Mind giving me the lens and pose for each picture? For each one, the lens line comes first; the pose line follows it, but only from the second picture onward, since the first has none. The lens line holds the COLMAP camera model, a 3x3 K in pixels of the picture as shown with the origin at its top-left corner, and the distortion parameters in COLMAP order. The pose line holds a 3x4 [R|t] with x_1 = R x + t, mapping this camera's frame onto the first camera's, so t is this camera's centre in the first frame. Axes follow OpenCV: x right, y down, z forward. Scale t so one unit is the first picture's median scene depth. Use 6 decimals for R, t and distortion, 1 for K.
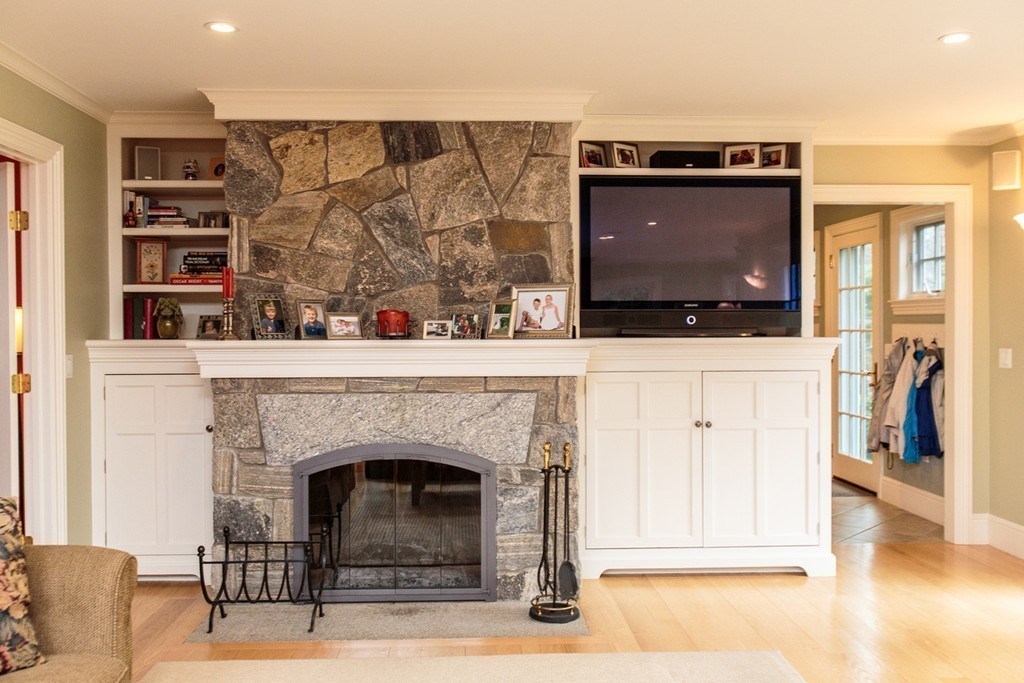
lens RADIAL K [[930.1, 0, 511.5], [0, 930.1, 334.9], [0, 0, 1]] dist [-0.001813, 0.000000]
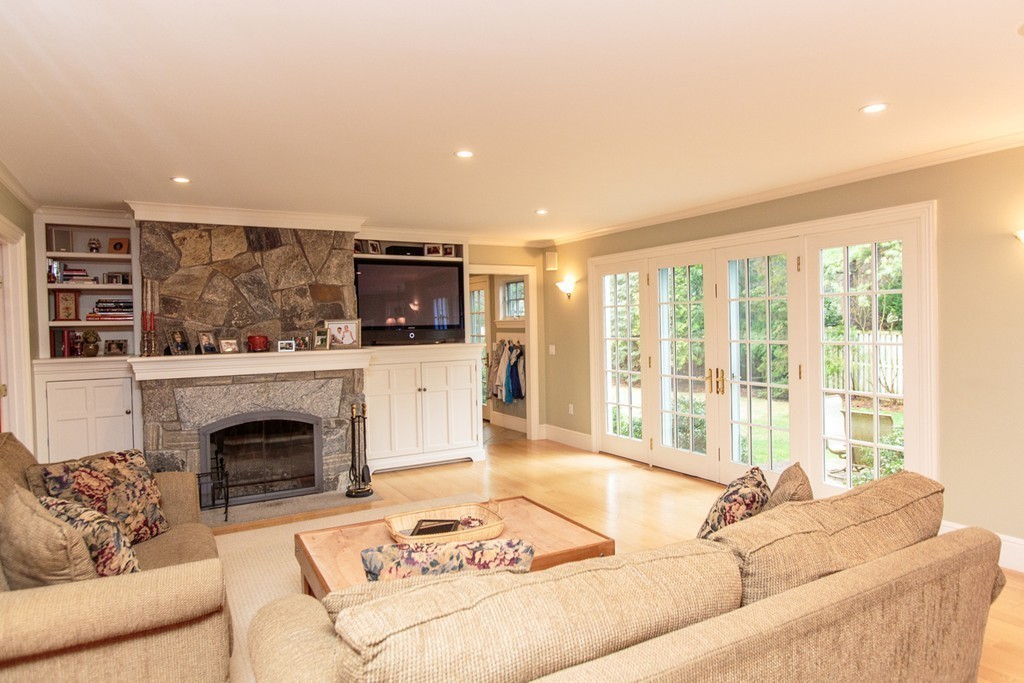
lens RADIAL K [[622.9, 0, 513.1], [0, 622.9, 337.4], [0, 0, 1]] dist [0.003964, -0.000263]
pose [[0.889008, -0.024942, 0.457212, -0.230316], [0.021096, 0.999686, 0.013516, -0.028117], [-0.457406, -0.002370, 0.889255, -0.256653]]
